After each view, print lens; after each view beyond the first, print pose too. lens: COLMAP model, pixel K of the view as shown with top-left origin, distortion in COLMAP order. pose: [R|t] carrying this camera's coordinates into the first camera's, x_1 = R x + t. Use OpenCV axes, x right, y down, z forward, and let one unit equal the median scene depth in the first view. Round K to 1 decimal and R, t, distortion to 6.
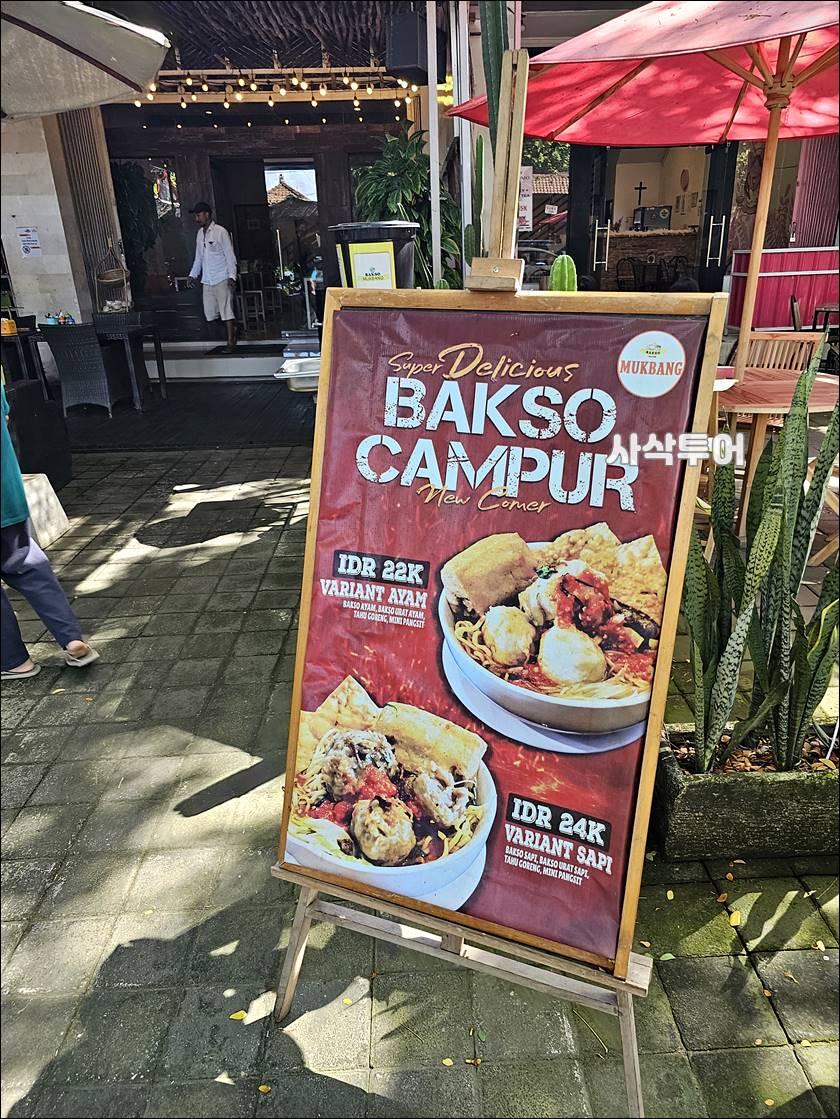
lens RADIAL K [[701.9, 0, 413.7], [0, 701.9, 568.2], [0, 0, 1]] dist [0.000808, -0.021656]
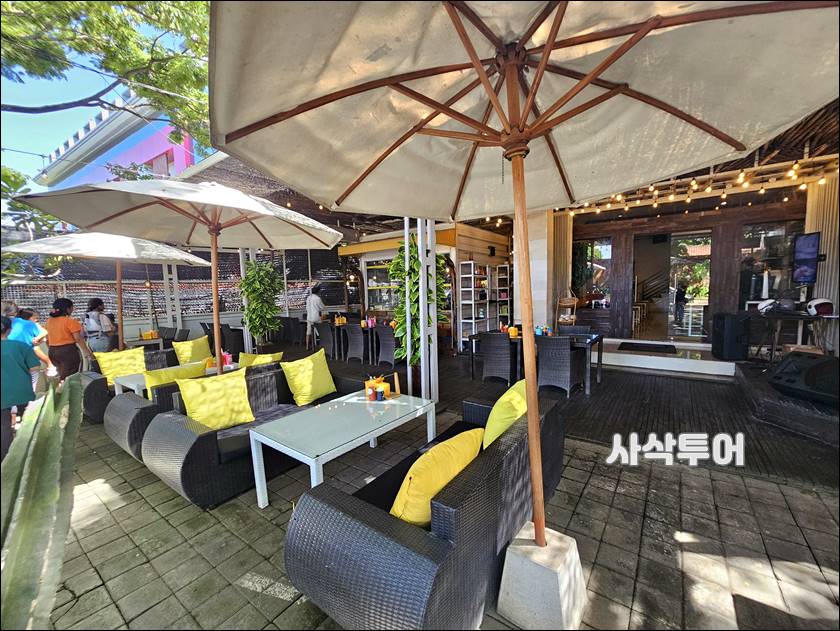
lens RADIAL K [[324.9, 0, 431.4], [0, 324.9, 329.4], [0, 0, 1]] dist [-0.017957, -0.000068]
pose [[0.779928, 0.074560, -0.621413, -0.360619], [-0.242894, 0.951116, -0.190735, -0.222414], [0.576815, 0.299697, 0.759912, 0.413960]]
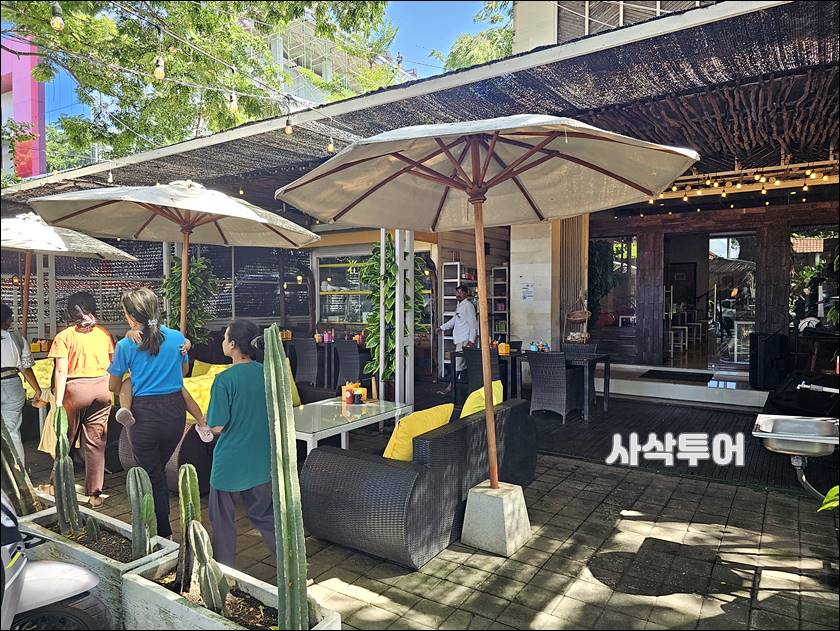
lens RADIAL K [[526.9, 0, 423.5], [0, 526.9, 327.0], [0, 0, 1]] dist [0.000808, -0.021656]
pose [[0.806694, 0.048508, -0.588975, -0.126098], [-0.250476, 0.930746, -0.266410, -0.089390], [0.535263, 0.362436, 0.762977, 0.116822]]
